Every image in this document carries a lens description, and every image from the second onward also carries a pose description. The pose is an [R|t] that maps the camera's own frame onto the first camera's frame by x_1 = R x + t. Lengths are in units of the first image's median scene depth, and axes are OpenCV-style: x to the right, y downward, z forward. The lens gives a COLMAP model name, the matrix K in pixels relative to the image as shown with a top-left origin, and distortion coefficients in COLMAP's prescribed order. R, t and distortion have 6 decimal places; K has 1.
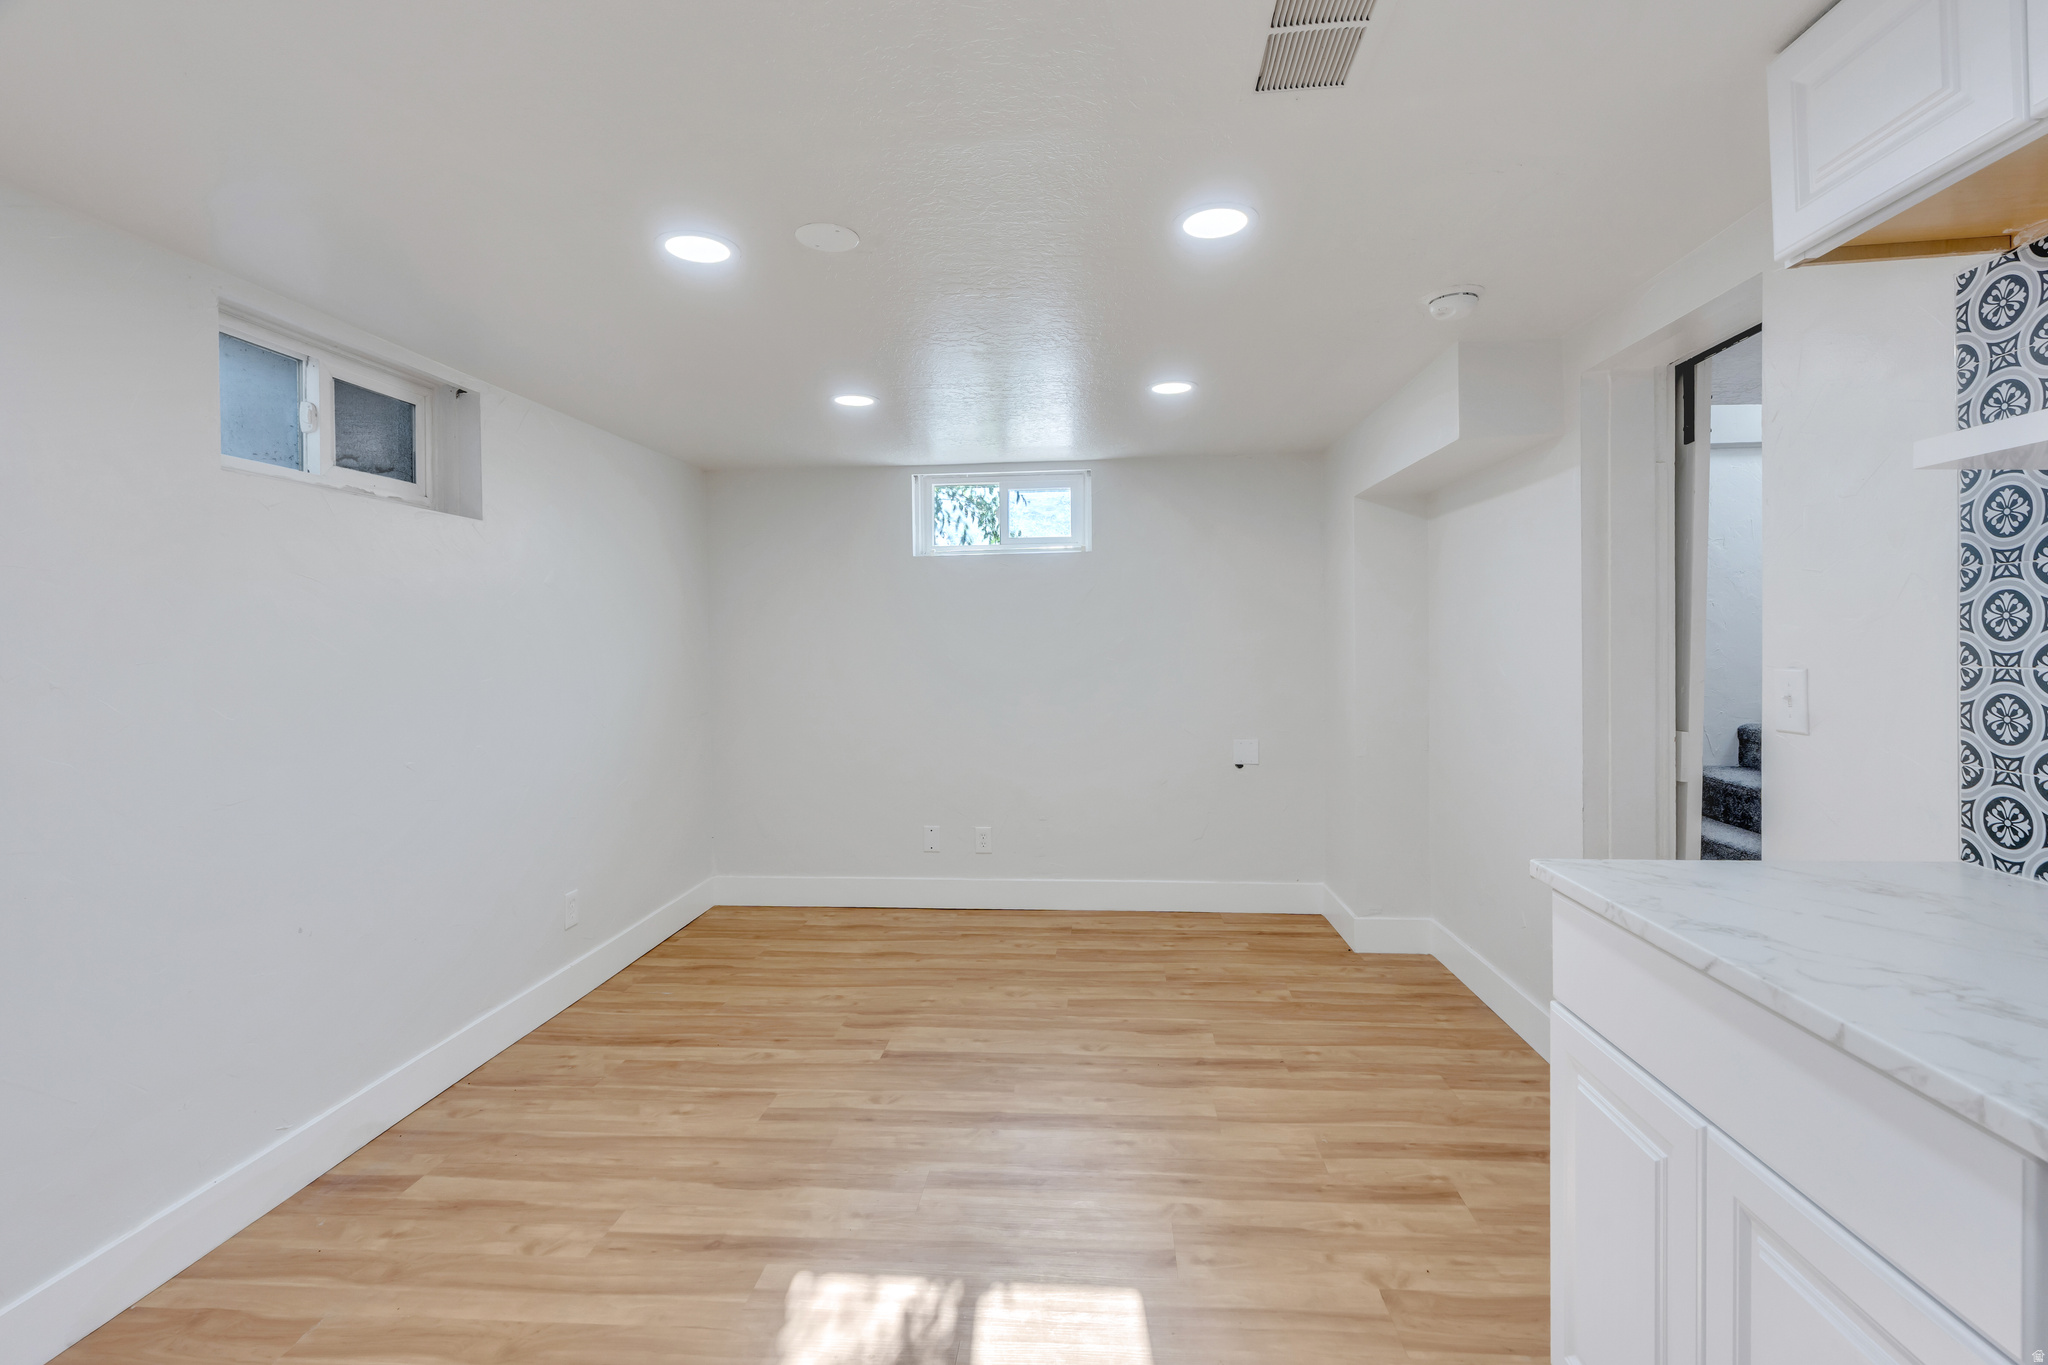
lens RADIAL K [[933.4, 0, 1038.2], [0, 933.4, 656.6], [0, 0, 1]] dist [-0.005002, 0.001566]
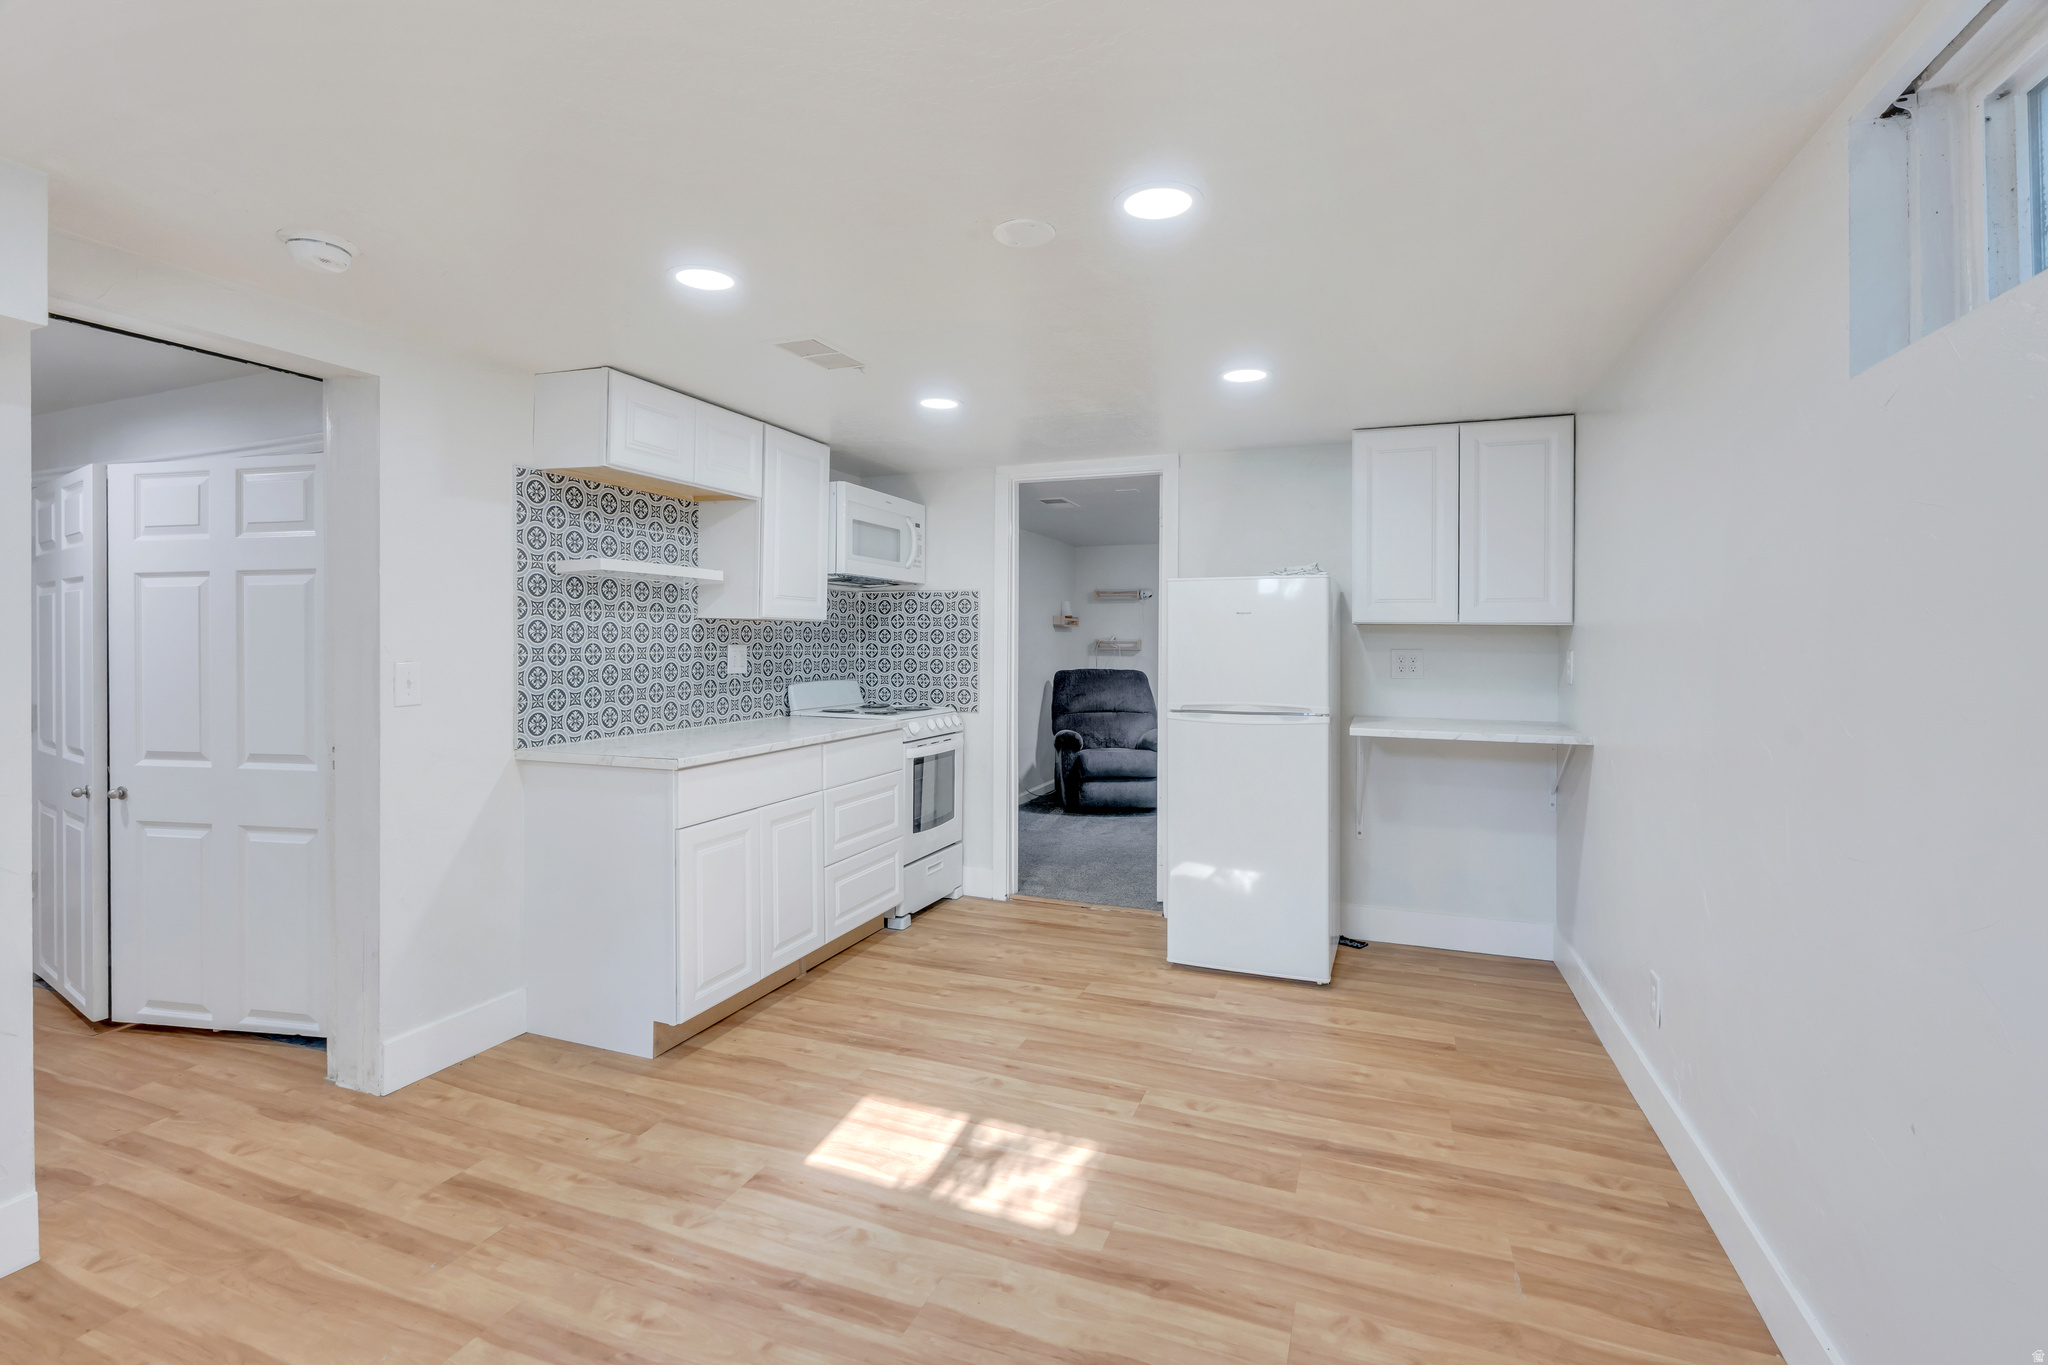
lens RADIAL K [[933.4, 0, 1028.0], [0, 933.4, 669.2], [0, 0, 1]] dist [-0.005002, 0.001566]
pose [[-0.959687, 0.001488, 0.281068, -0.527322], [0.014377, 0.998937, 0.043799, -0.025548], [-0.280704, 0.046075, -0.958688, 2.066536]]
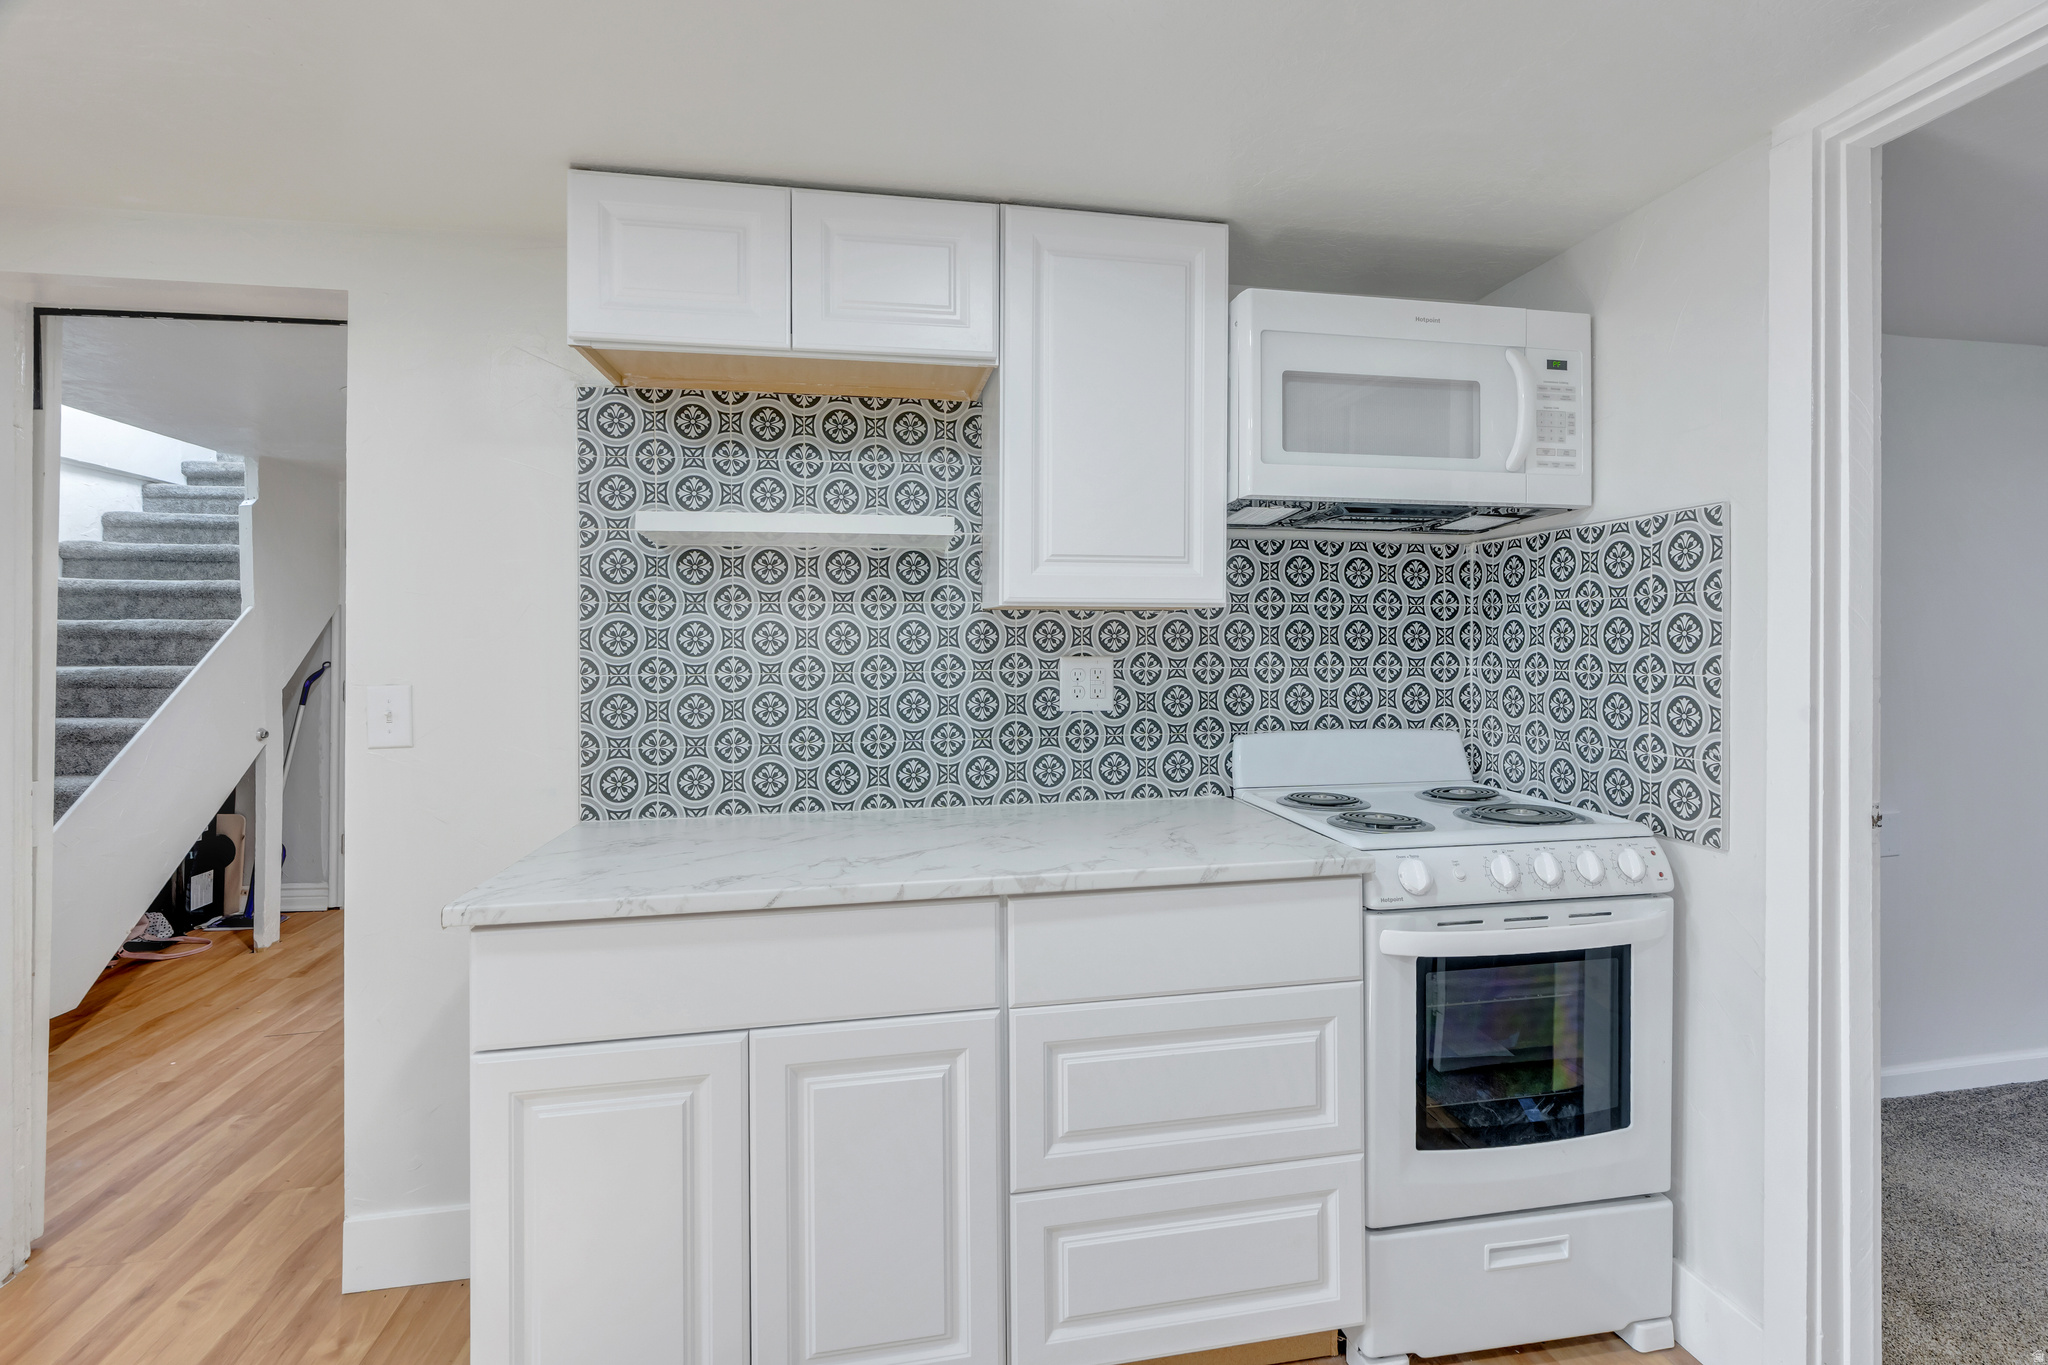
lens RADIAL K [[933.4, 0, 1046.3], [0, 933.4, 645.0], [0, 0, 1]] dist [-0.005002, 0.001566]
pose [[-0.264605, 0.012198, 0.964280, -0.373952], [0.026420, 0.999636, -0.005396, -0.007164], [-0.963995, 0.024049, -0.264832, 0.546494]]
